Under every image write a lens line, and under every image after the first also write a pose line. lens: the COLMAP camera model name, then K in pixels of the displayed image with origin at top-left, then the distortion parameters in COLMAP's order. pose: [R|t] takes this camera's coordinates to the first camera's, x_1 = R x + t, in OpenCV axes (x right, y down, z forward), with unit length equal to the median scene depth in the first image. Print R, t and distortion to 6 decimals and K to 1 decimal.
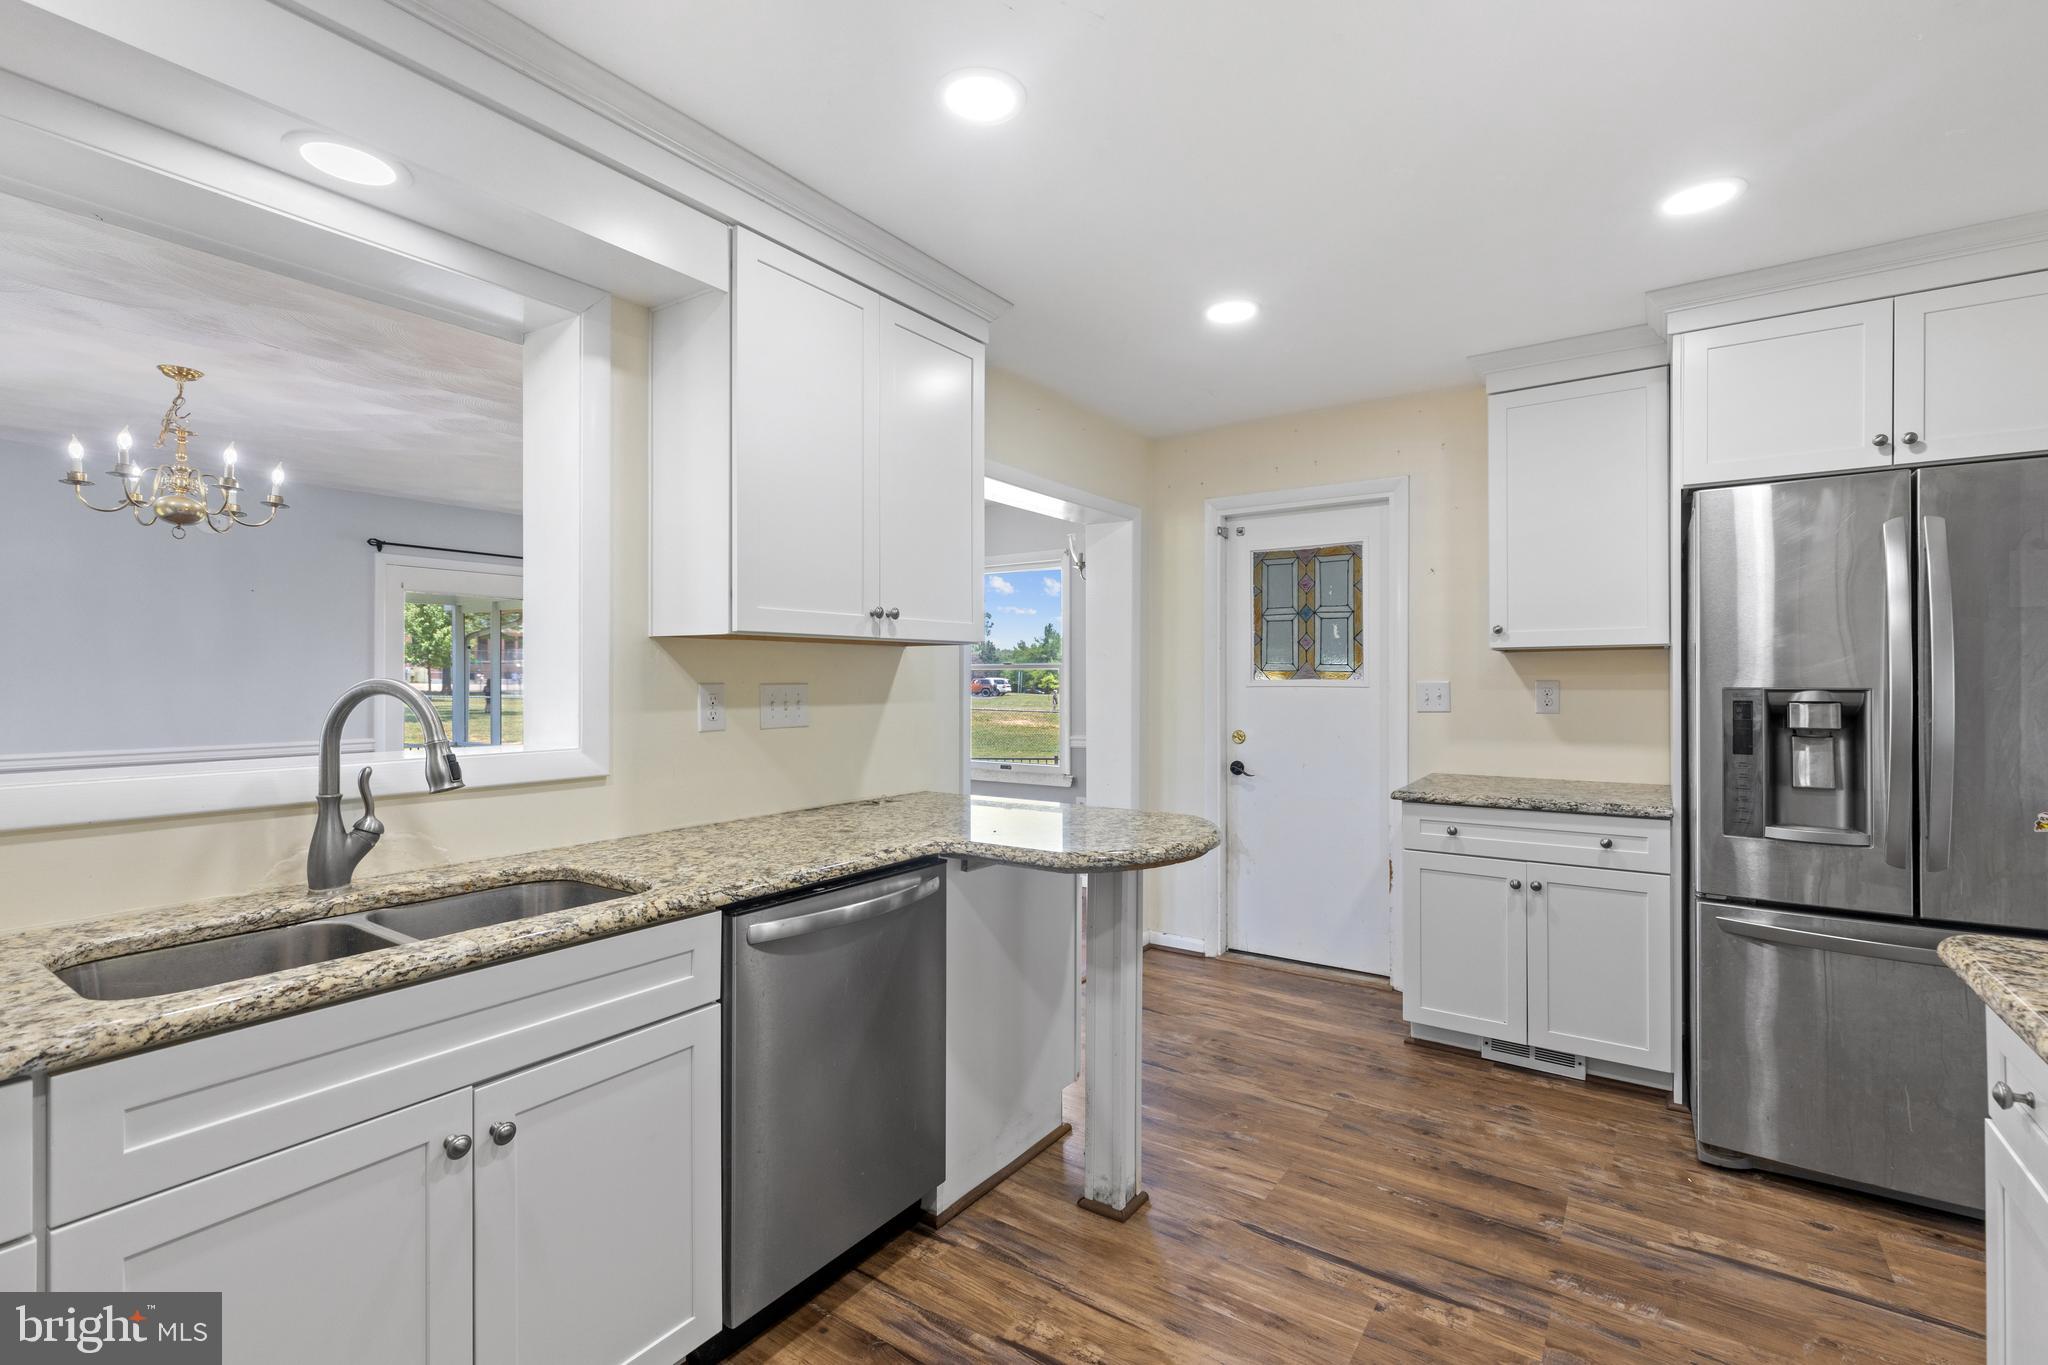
lens RADIAL K [[910.7, 0, 1024.0], [0, 910.7, 682.5], [0, 0, 1]] dist [0.000888, 0.000181]
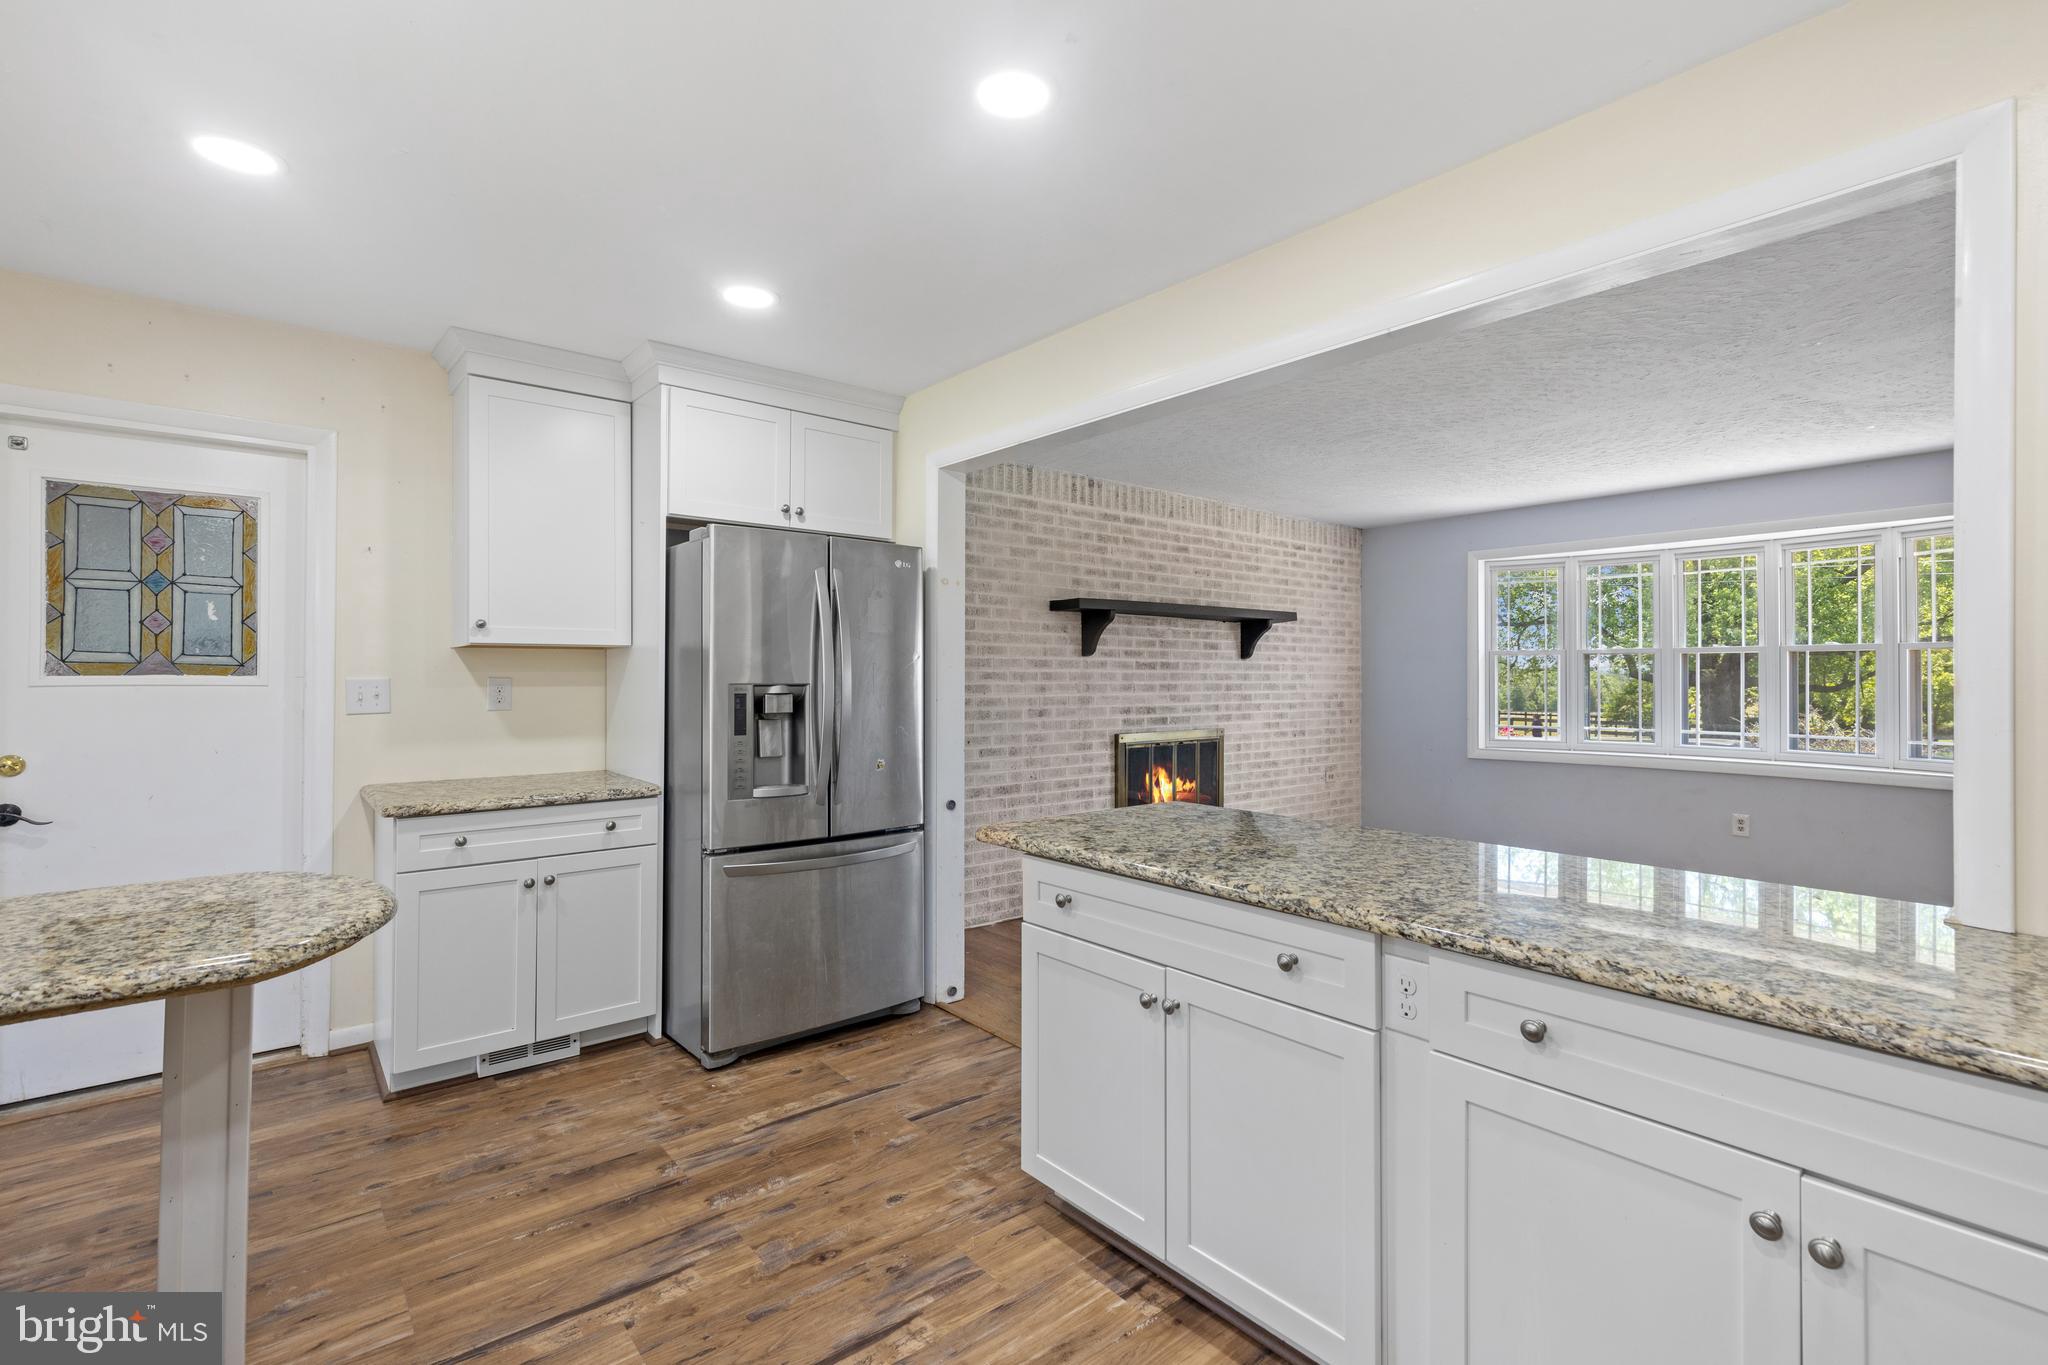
lens RADIAL K [[928.1, 0, 1025.6], [0, 928.1, 673.0], [0, 0, 1]] dist [0.009368, -0.000413]
pose [[0.271173, 0.005719, 0.962514, -0.349236], [0.000488, 0.999981, -0.006079, -0.000796], [-0.962531, 0.002118, 0.271165, 0.247473]]
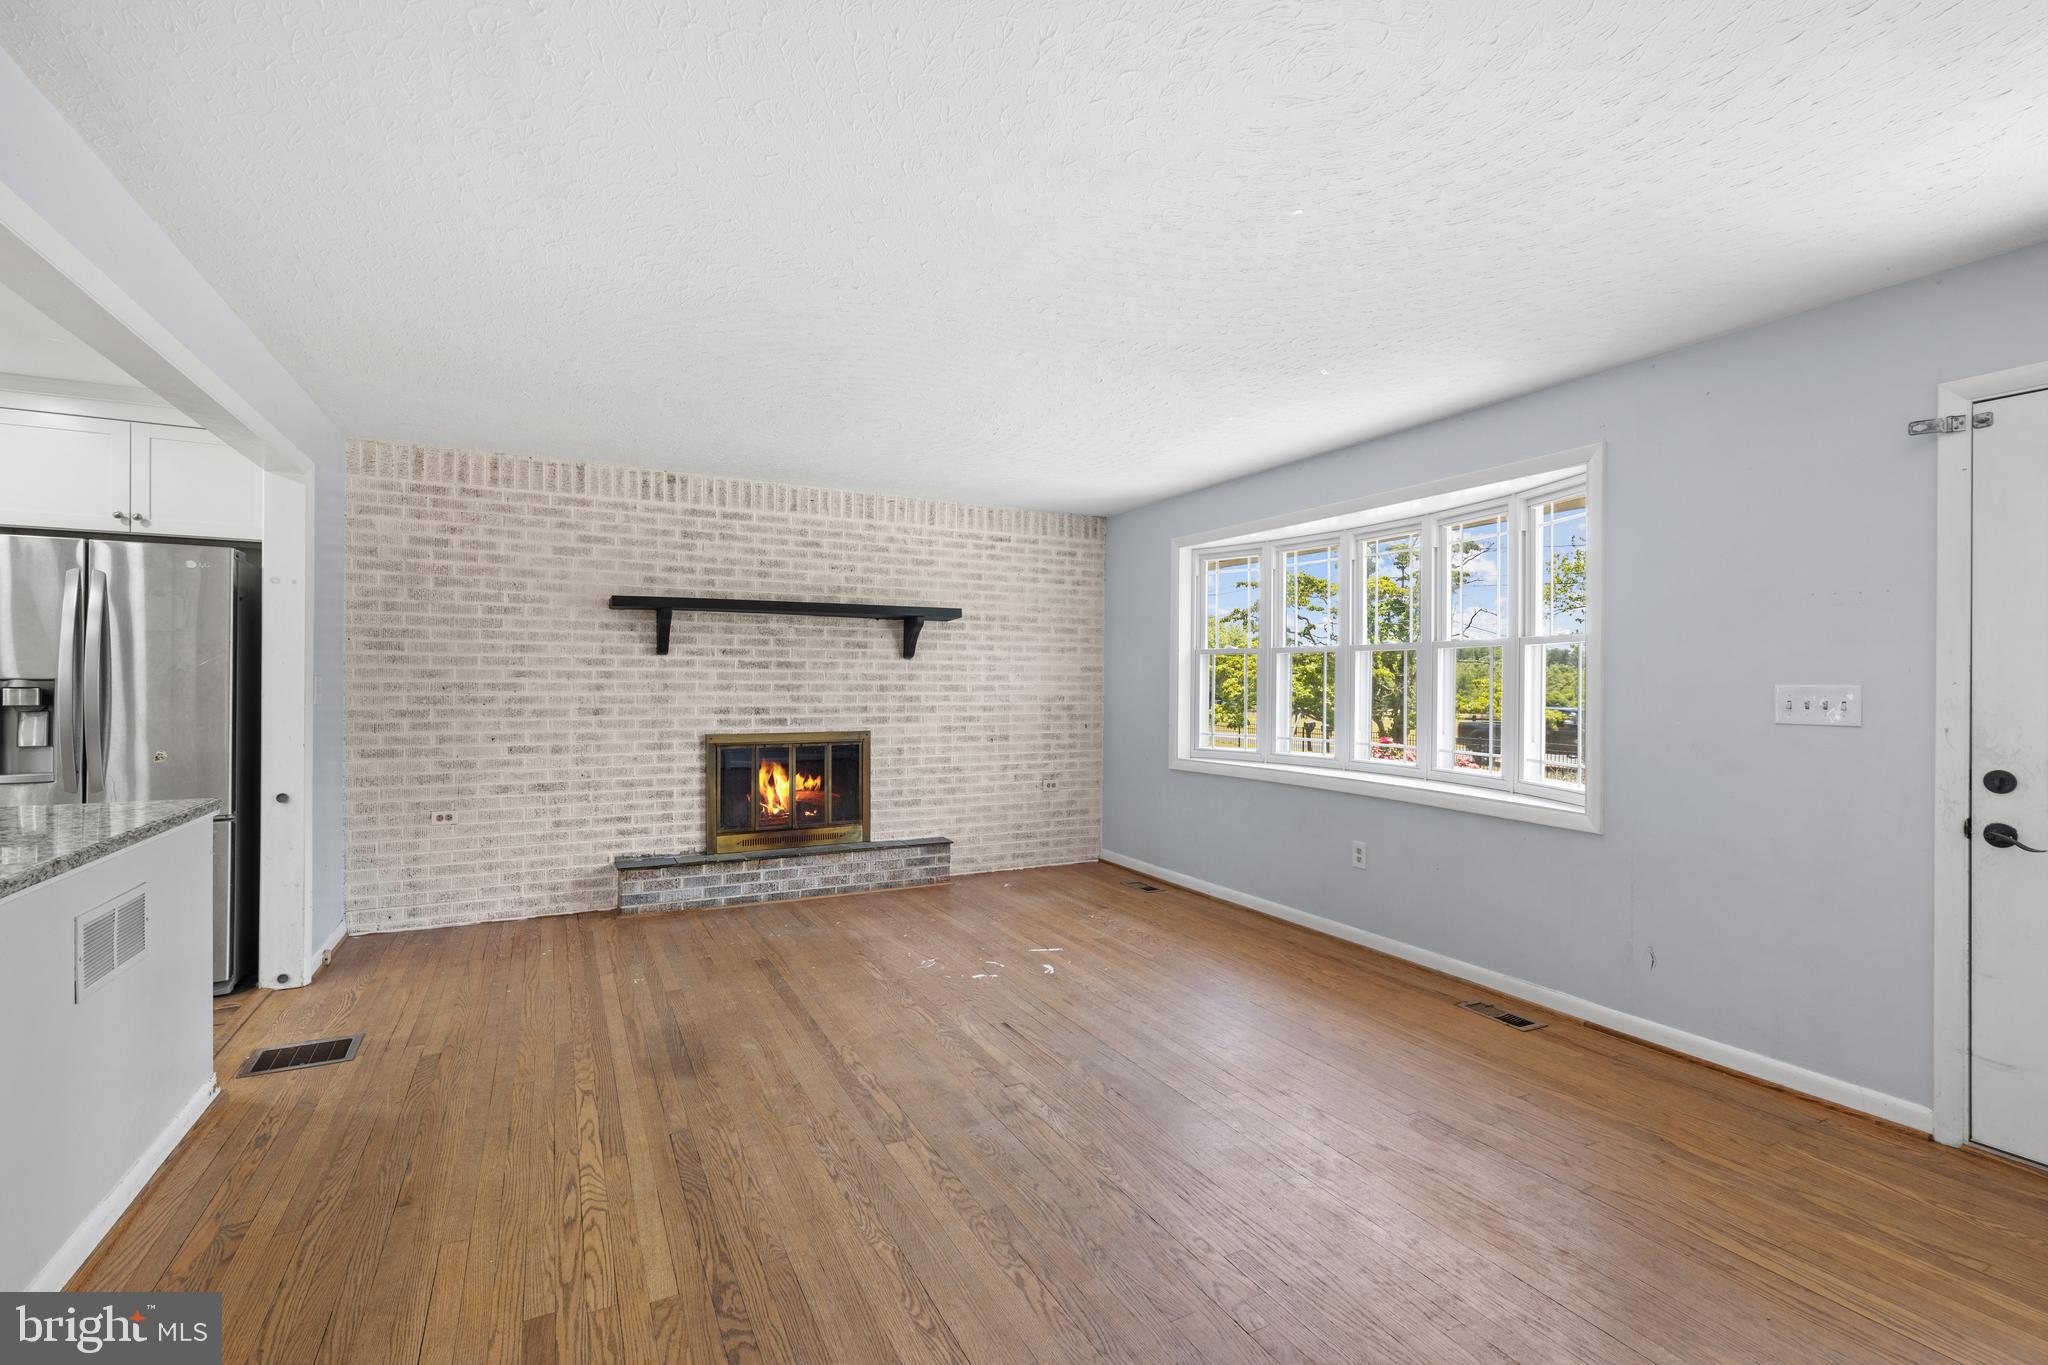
lens RADIAL K [[921.9, 0, 1029.9], [0, 921.9, 681.0], [0, 0, 1]] dist [0.001610, -0.000496]
pose [[0.471160, 0.002735, 0.882043, 0.304582], [-0.004495, 0.999990, -0.000699, 0.004942], [-0.882036, -0.003635, 0.471168, -1.057600]]
